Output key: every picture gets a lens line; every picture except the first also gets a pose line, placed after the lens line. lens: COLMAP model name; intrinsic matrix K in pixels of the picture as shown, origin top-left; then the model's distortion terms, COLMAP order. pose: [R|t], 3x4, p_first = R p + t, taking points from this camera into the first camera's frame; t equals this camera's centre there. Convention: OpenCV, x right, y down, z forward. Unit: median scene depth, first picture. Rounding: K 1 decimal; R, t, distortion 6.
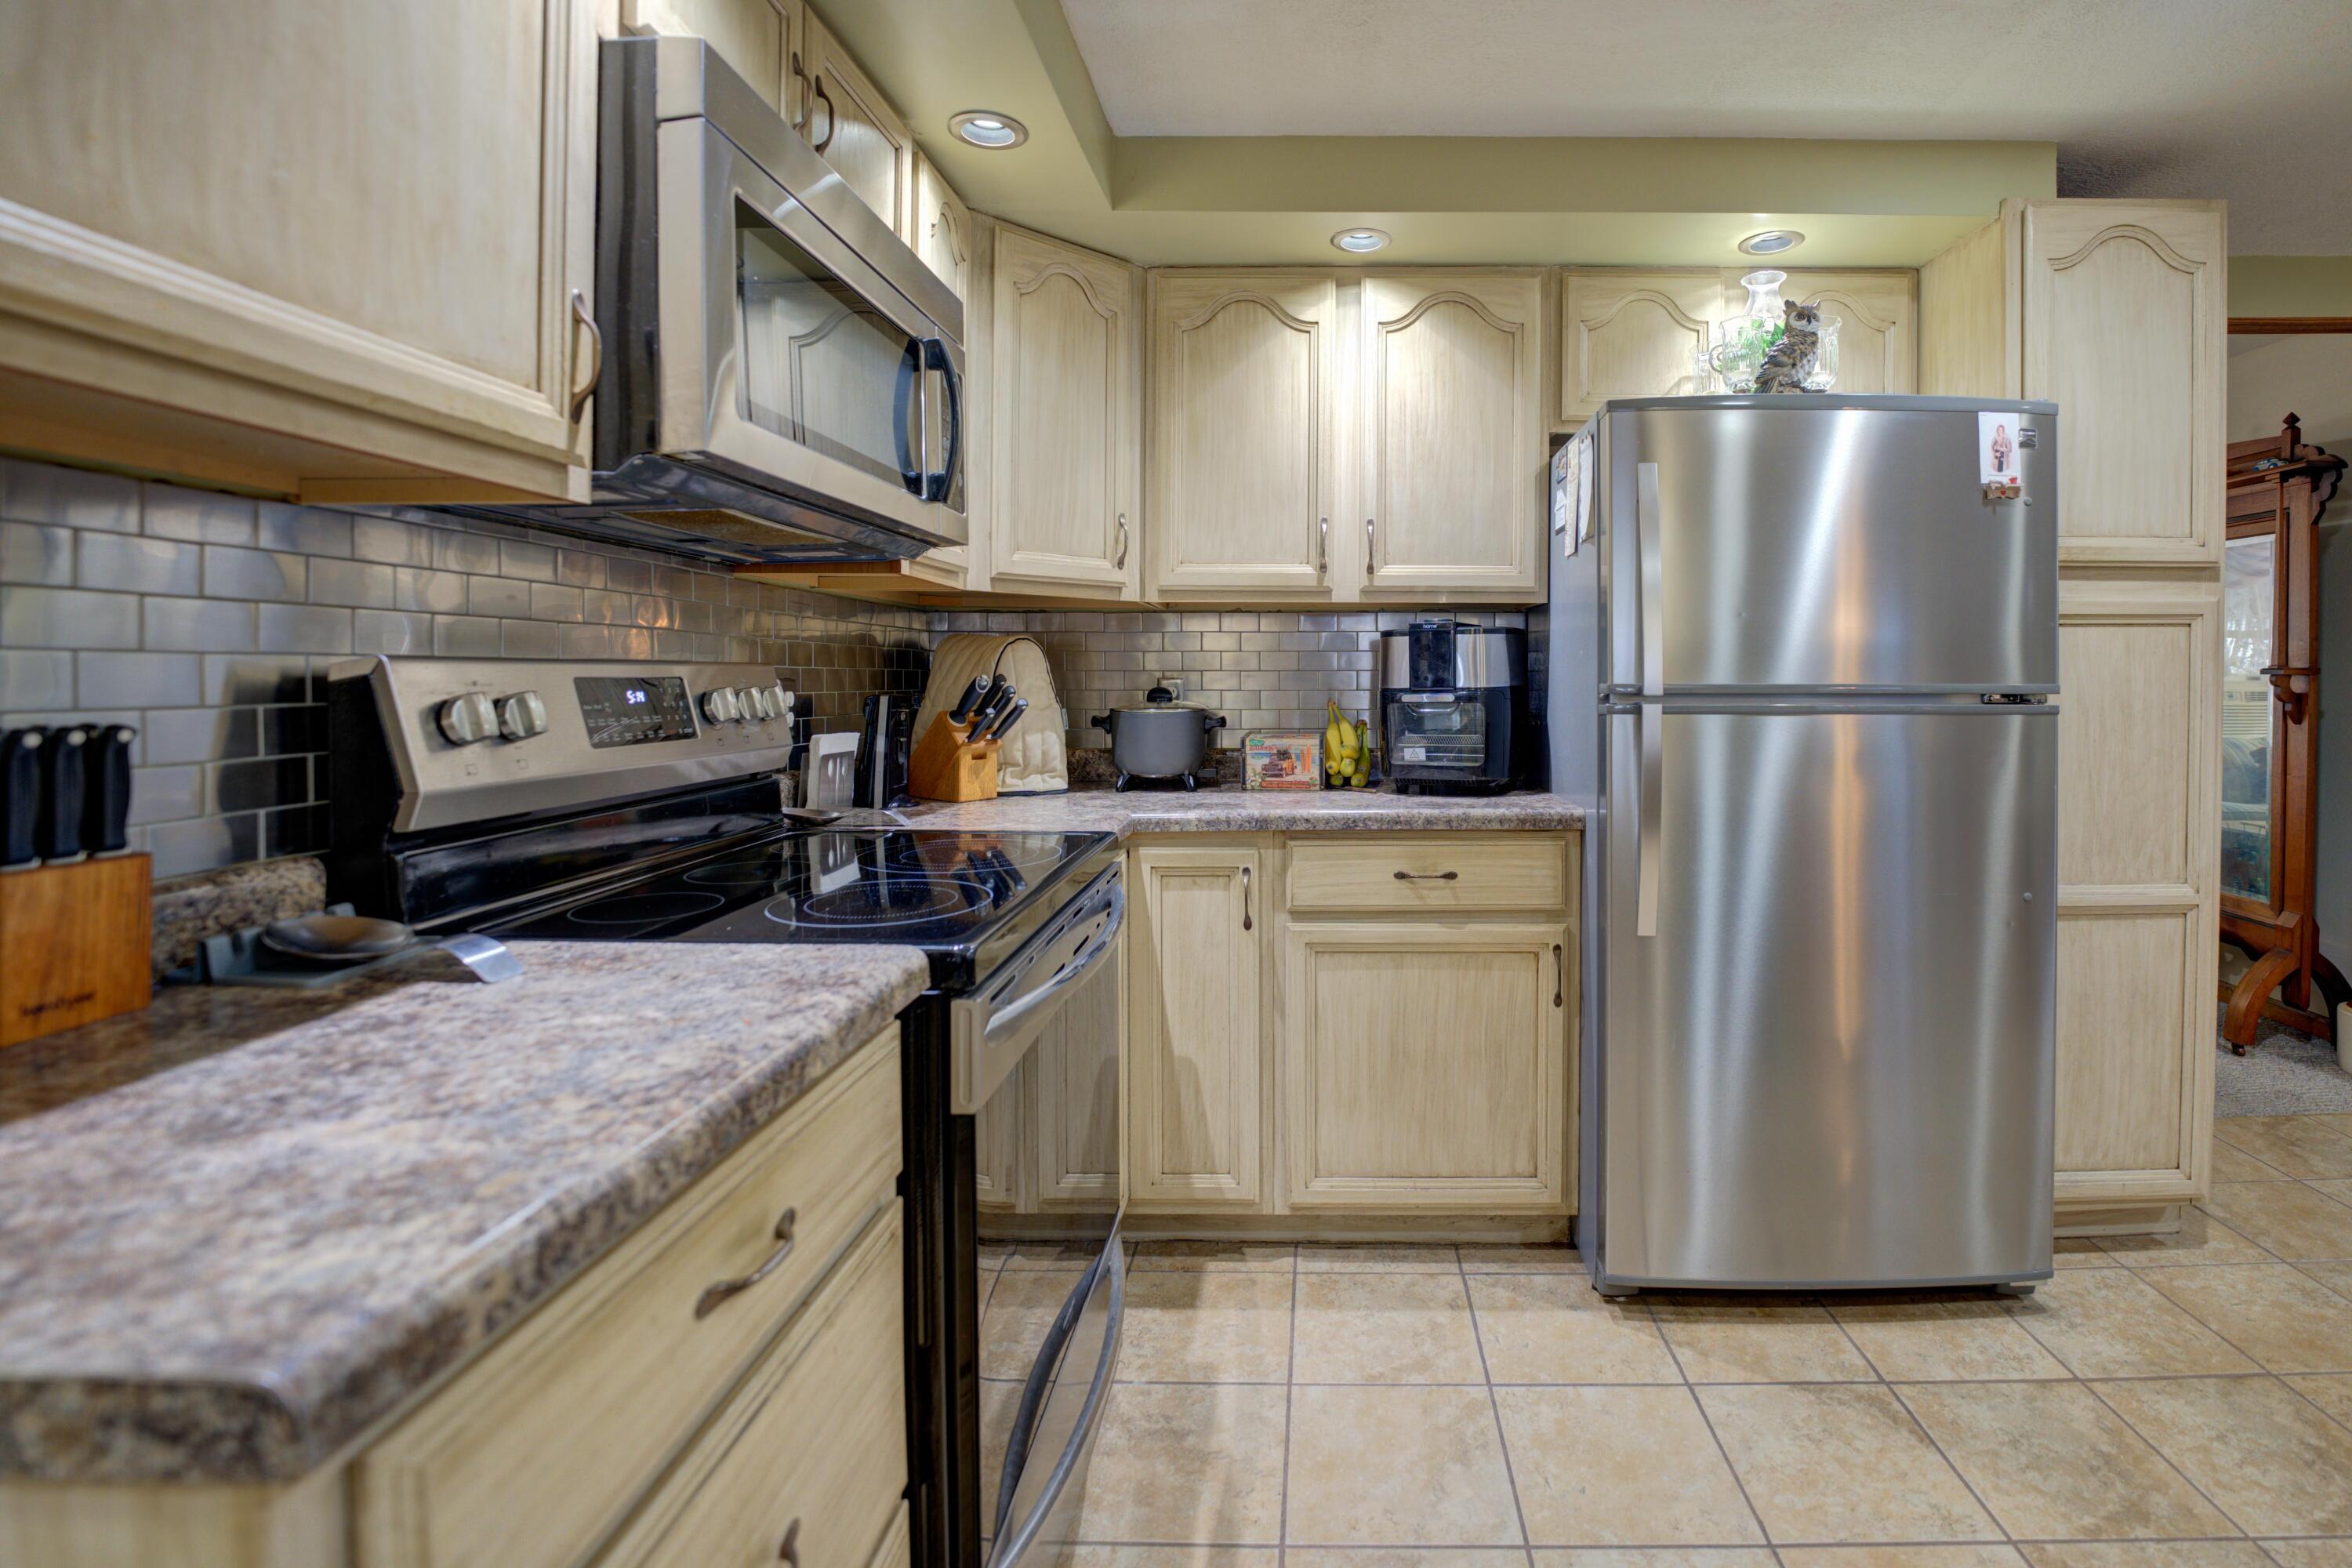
lens RADIAL K [[1052.4, 0, 1312.9], [0, 1052.4, 687.5], [0, 0, 1]] dist [-0.025926, 0.000492]
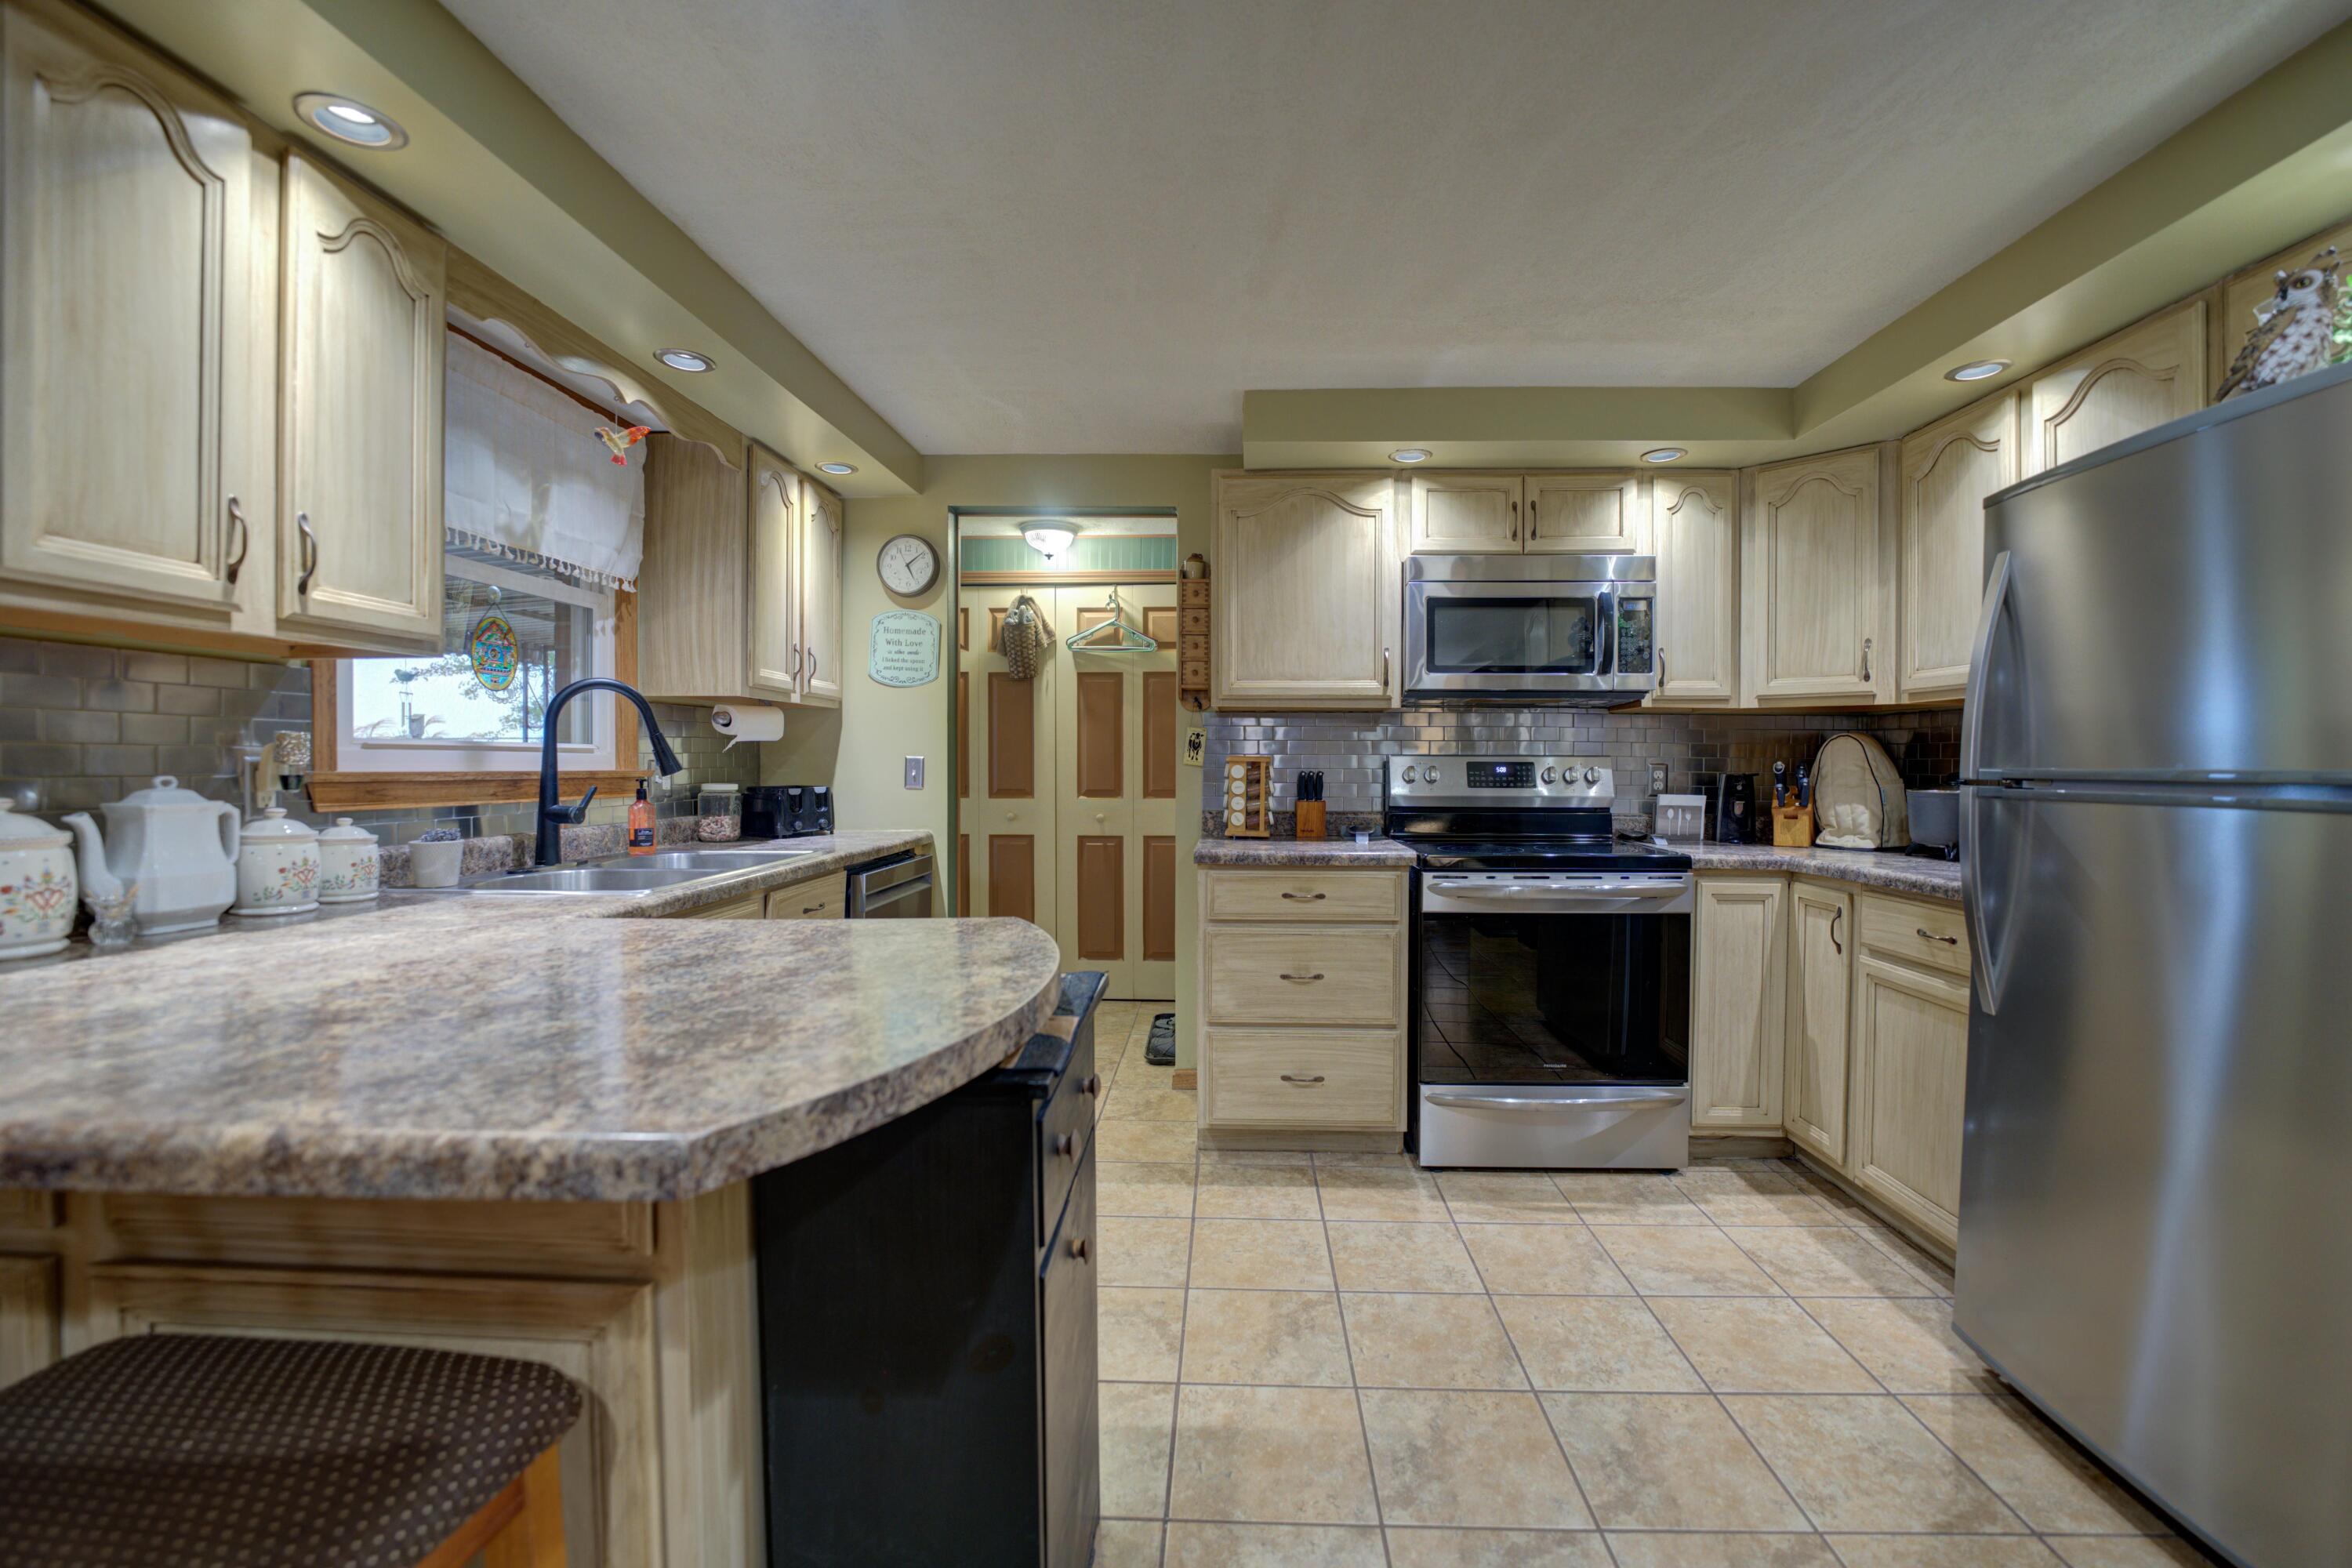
lens RADIAL K [[963.7, 0, 1188.3], [0, 963.7, 774.3], [0, 0, 1]] dist [-0.033524, 0.005639]
pose [[-0.042333, 0.011267, -0.999040, 1.159669], [-0.015823, 0.999803, 0.011946, 0.003380], [0.998978, 0.016314, -0.042146, 0.227711]]
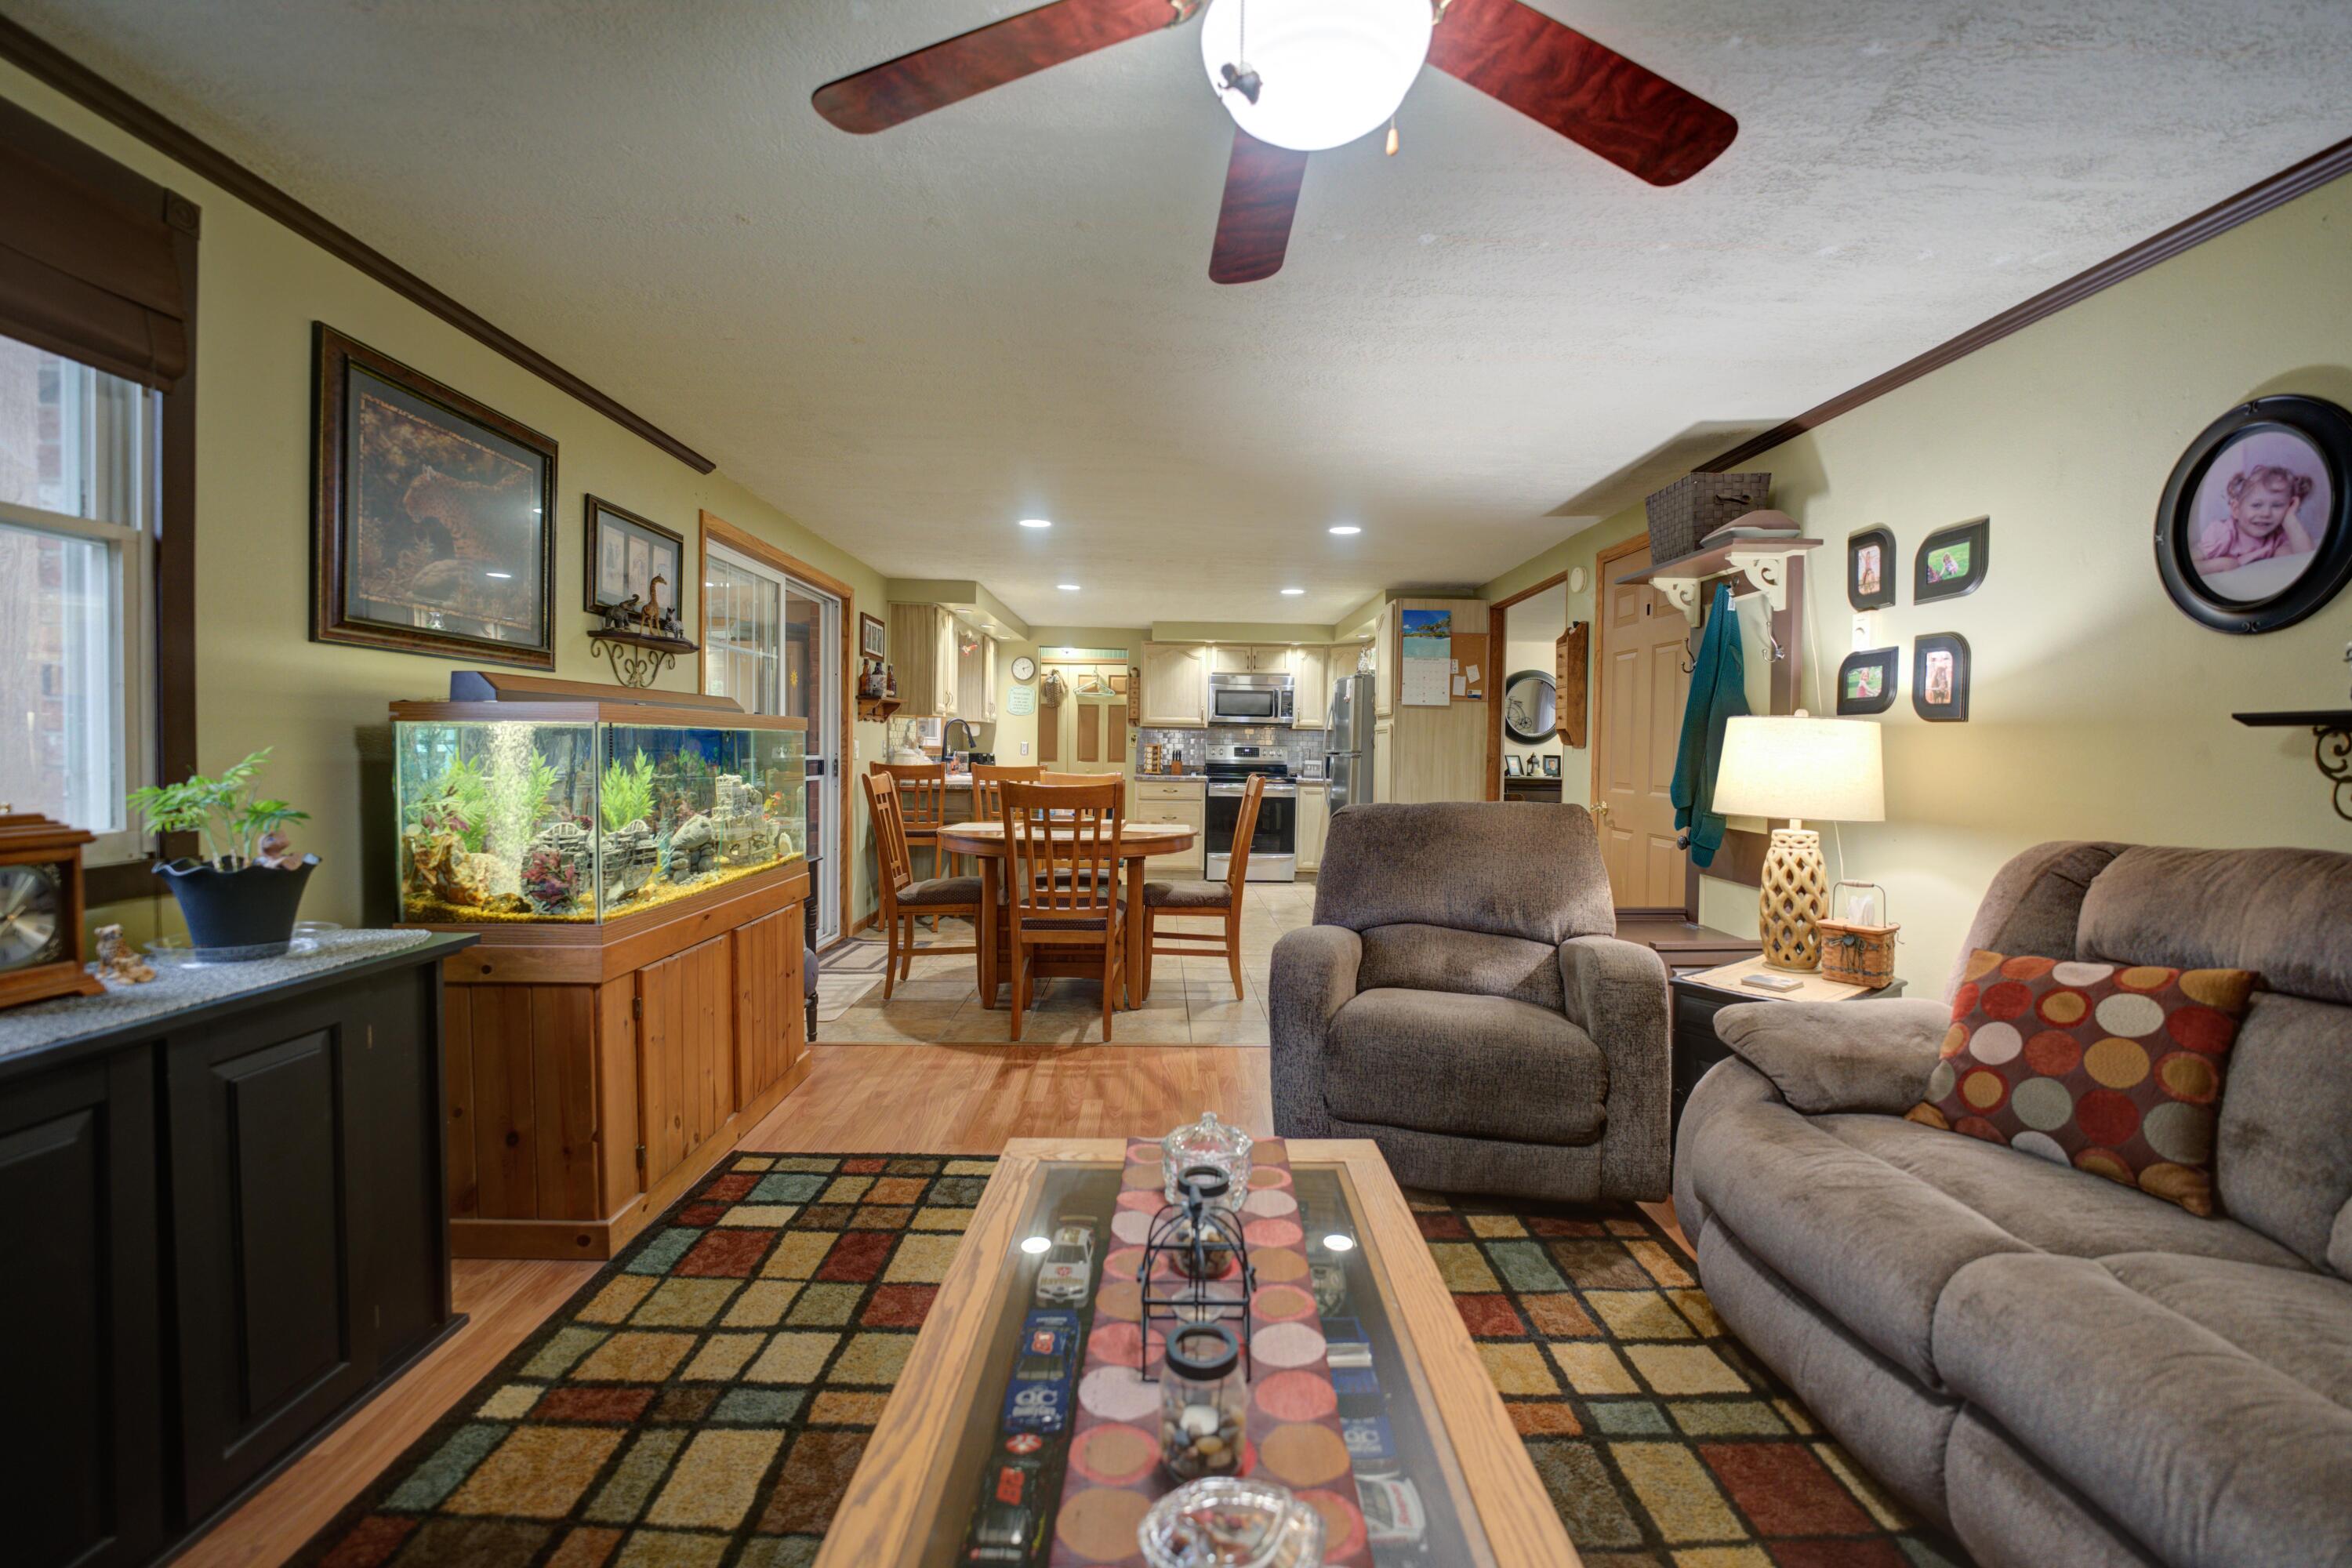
lens RADIAL K [[963.7, 0, 1188.3], [0, 963.7, 774.3], [0, 0, 1]] dist [-0.033524, 0.005639]
pose [[0.036167, 0.025726, -0.999015, 3.783930], [-0.028257, 0.999295, 0.024710, 0.015170], [0.998946, 0.027335, 0.036868, 0.258719]]
